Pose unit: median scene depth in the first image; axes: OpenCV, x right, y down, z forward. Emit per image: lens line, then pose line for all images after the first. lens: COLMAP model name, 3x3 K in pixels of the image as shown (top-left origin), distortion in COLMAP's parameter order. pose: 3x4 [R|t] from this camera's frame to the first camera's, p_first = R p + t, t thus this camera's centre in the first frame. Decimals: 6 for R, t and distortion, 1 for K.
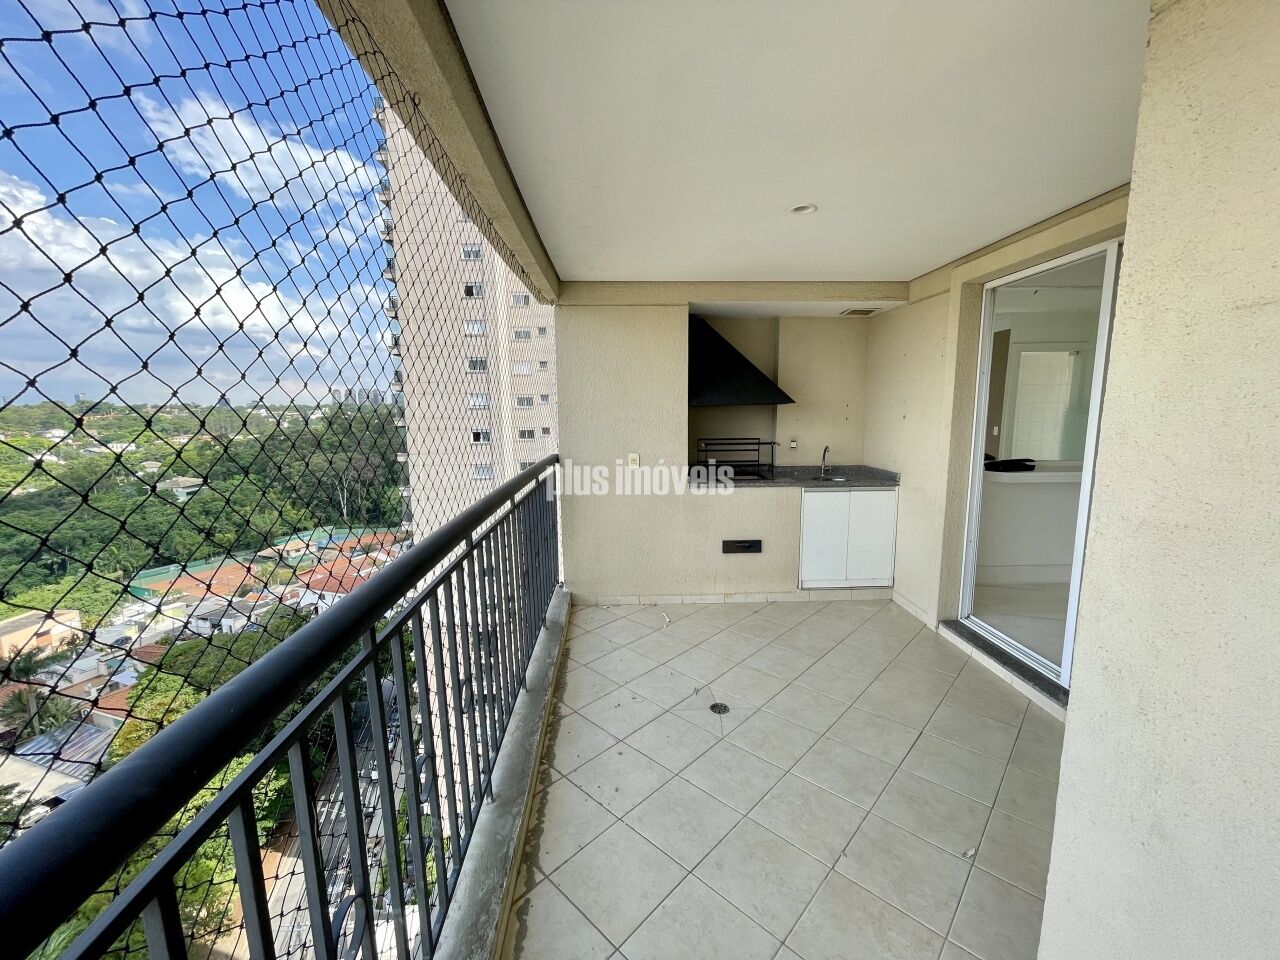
lens RADIAL K [[517.1, 0, 629.1], [0, 517.1, 481.0], [0, 0, 1]] dist [-0.004492, 0.001378]
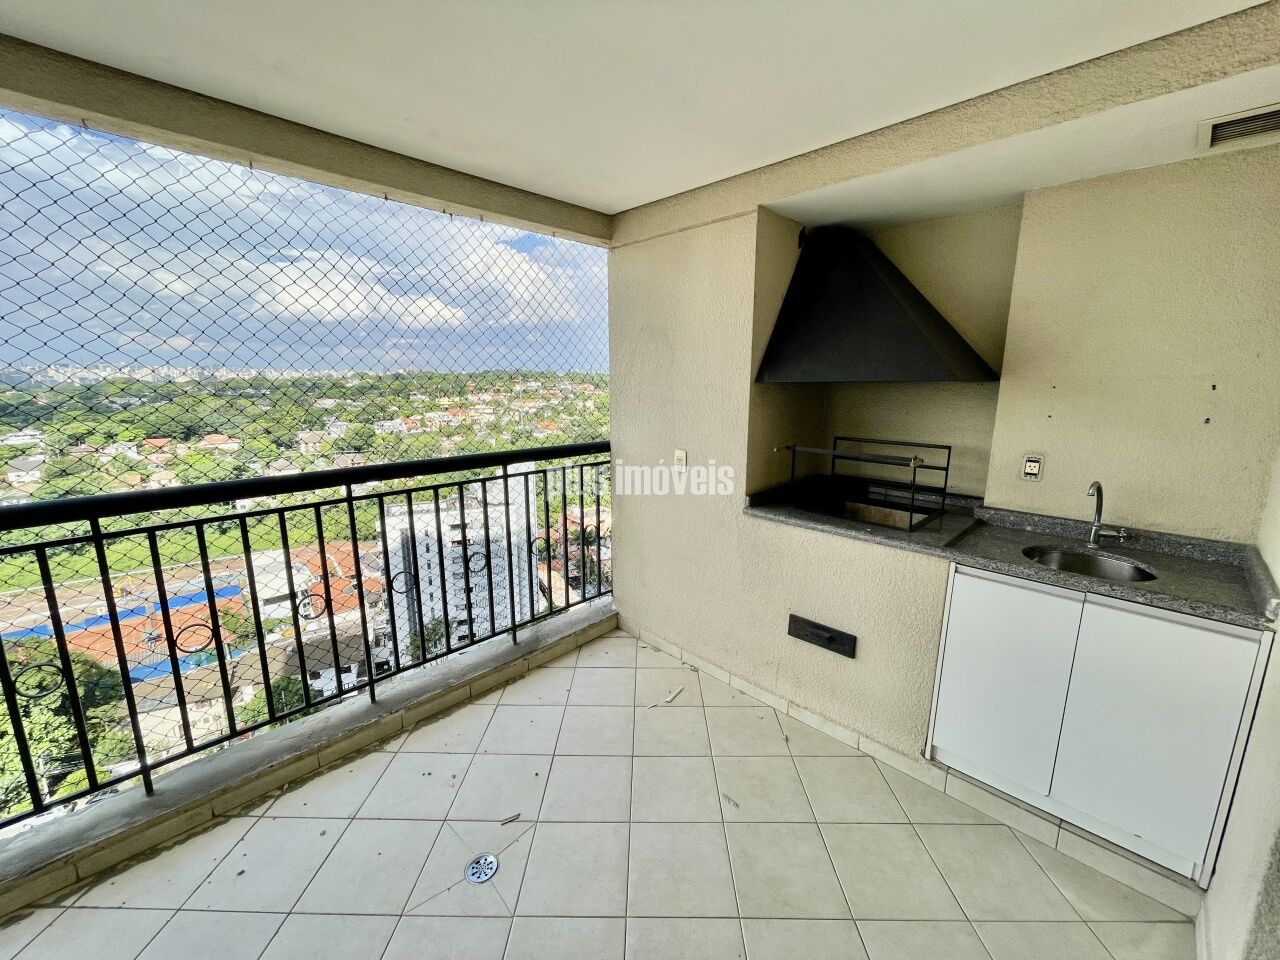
lens RADIAL K [[517.1, 0, 644.1], [0, 517.1, 479.6], [0, 0, 1]] dist [-0.004492, 0.001378]
pose [[0.685883, 0.150701, -0.711937, 0.455800], [-0.105275, 0.988579, 0.107837, -0.080737], [0.720057, 0.000985, 0.693914, 0.463627]]
